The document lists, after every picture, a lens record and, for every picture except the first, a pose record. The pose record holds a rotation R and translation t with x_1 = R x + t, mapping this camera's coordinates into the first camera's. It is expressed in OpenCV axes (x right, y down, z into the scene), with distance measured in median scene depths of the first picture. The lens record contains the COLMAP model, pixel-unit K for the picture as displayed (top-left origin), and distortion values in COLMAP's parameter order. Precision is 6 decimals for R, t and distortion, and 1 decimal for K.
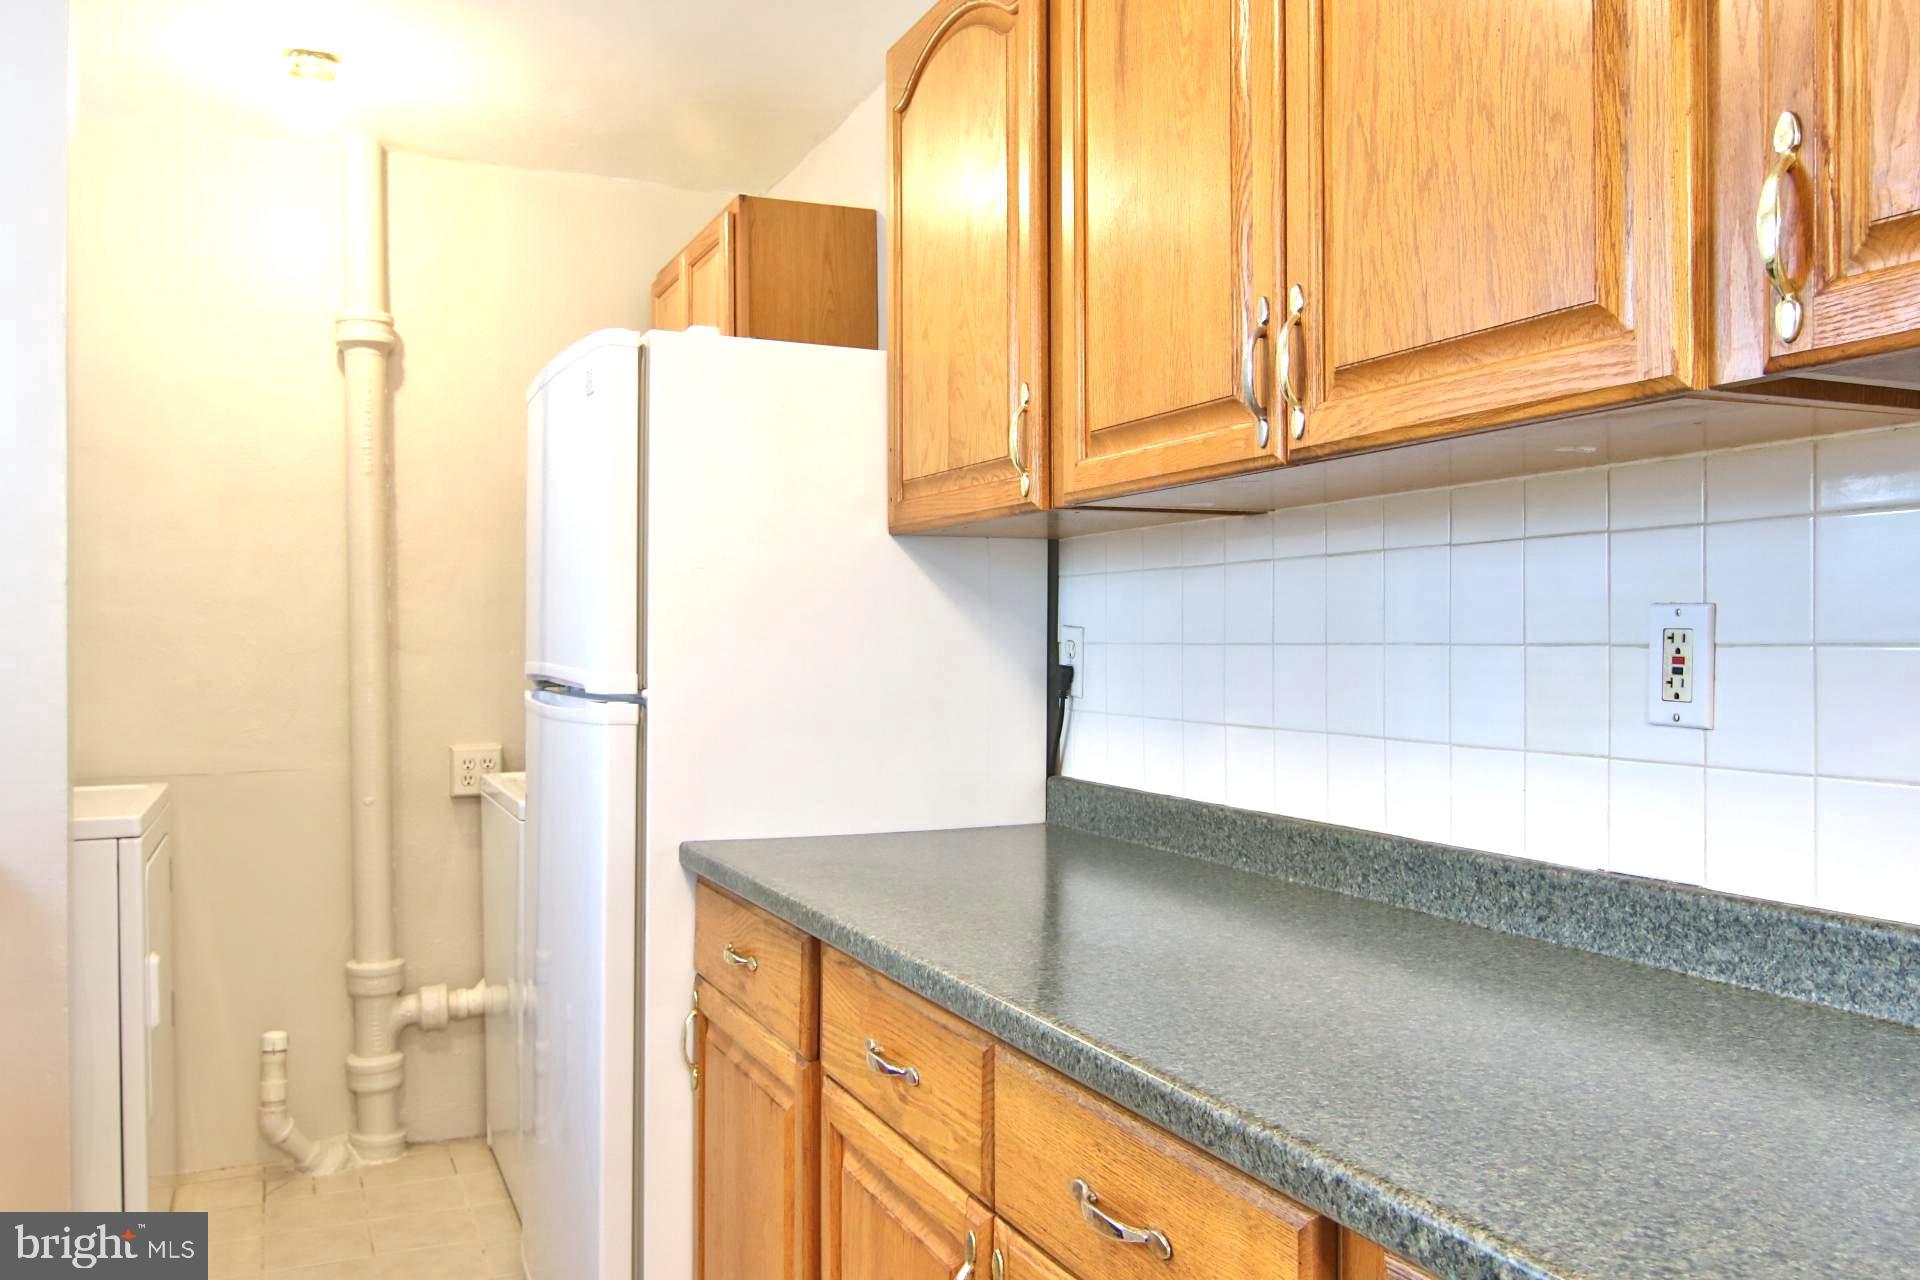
lens RADIAL K [[1532.7, 0, 972.6], [0, 1532.7, 636.3], [0, 0, 1]] dist [0.003606, -0.030647]
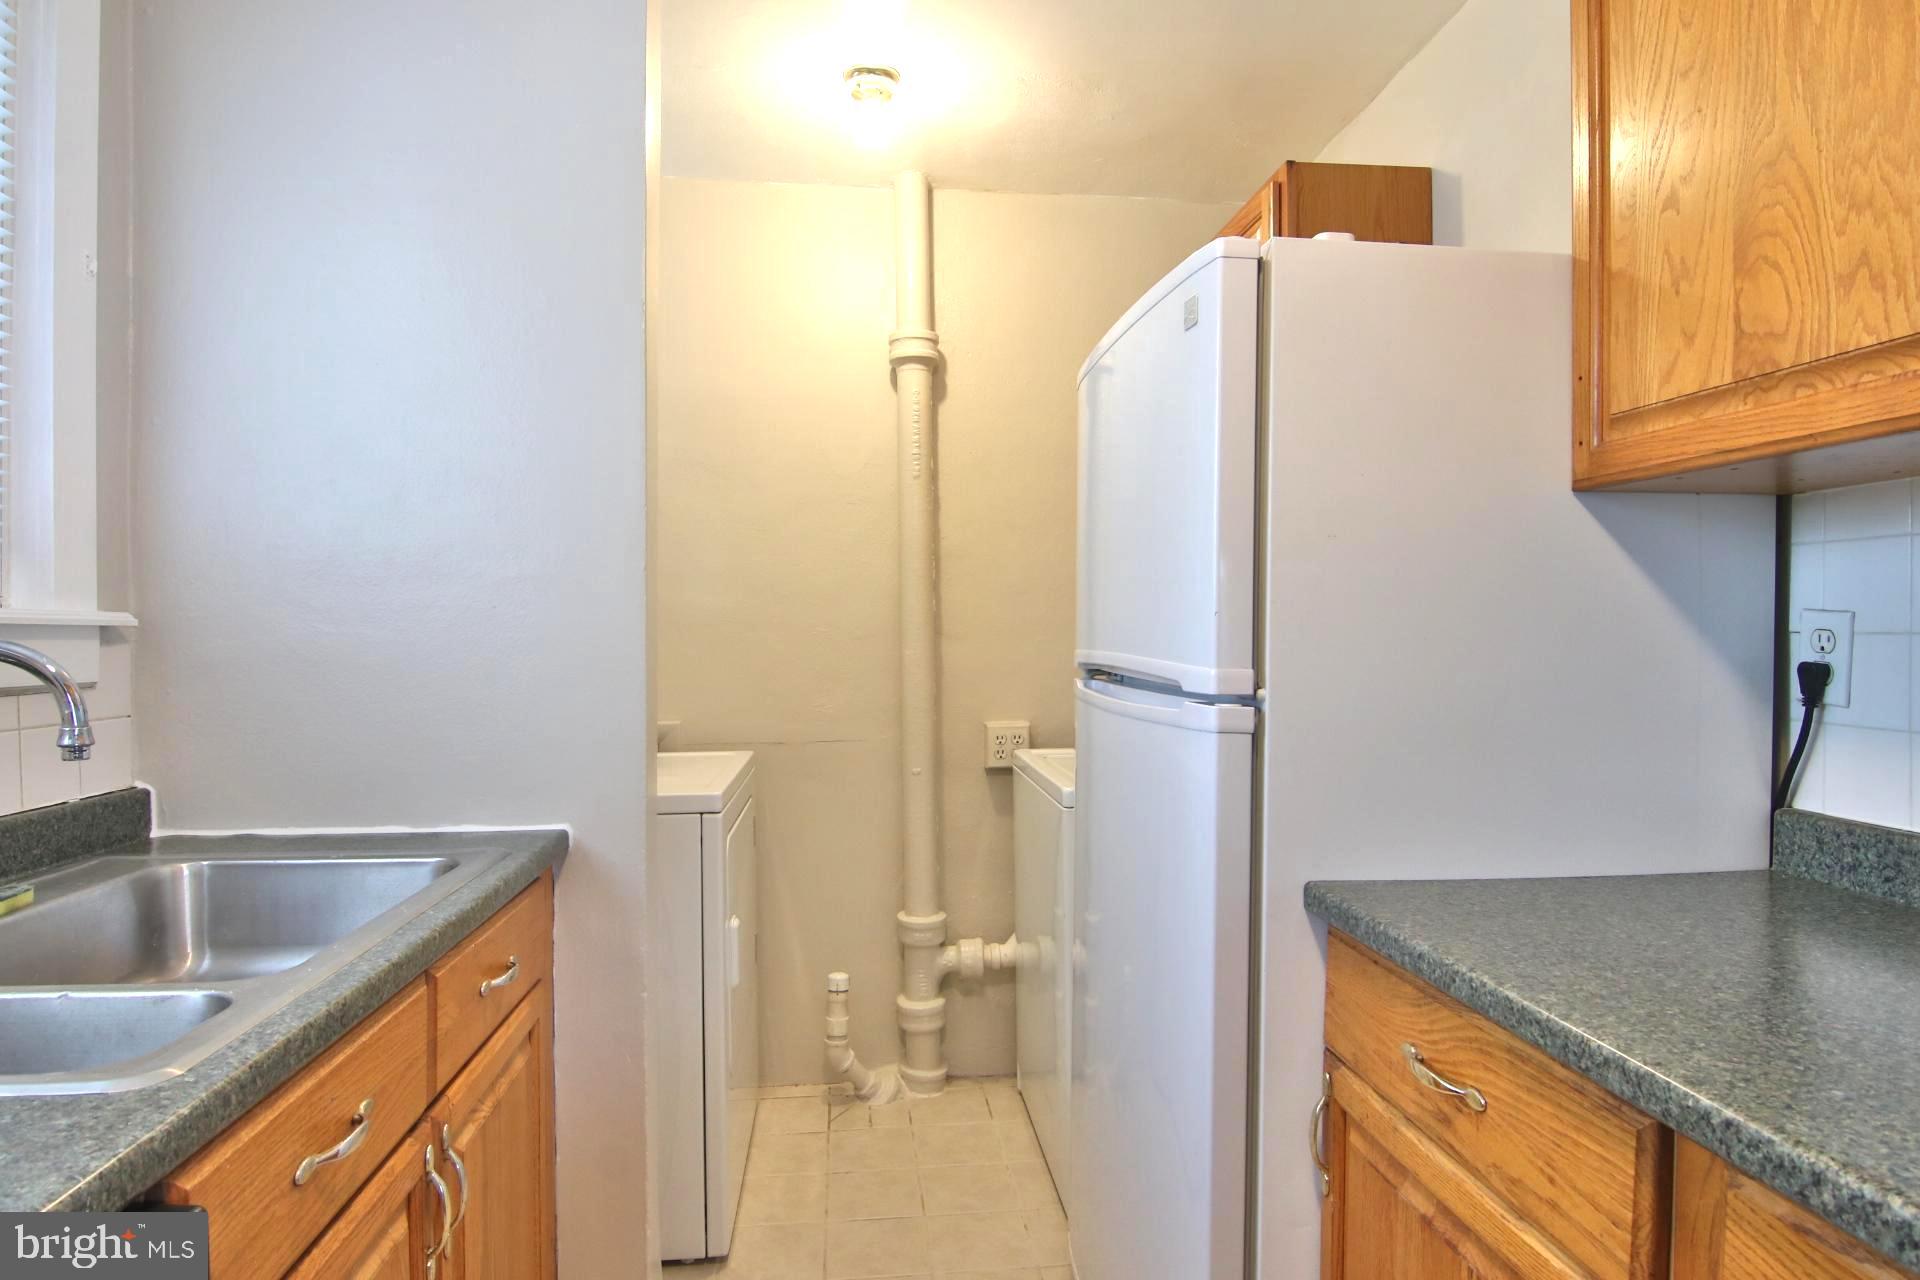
lens RADIAL K [[1090.4, 0, 955.0], [0, 1090.4, 640.9], [0, 0, 1]] dist [-0.004020, -0.013235]
pose [[0.948253, 0.007191, -0.317434, -0.115720], [-0.002814, 0.999895, 0.014243, 0.001308], [0.317503, -0.012612, 0.948173, 0.255788]]
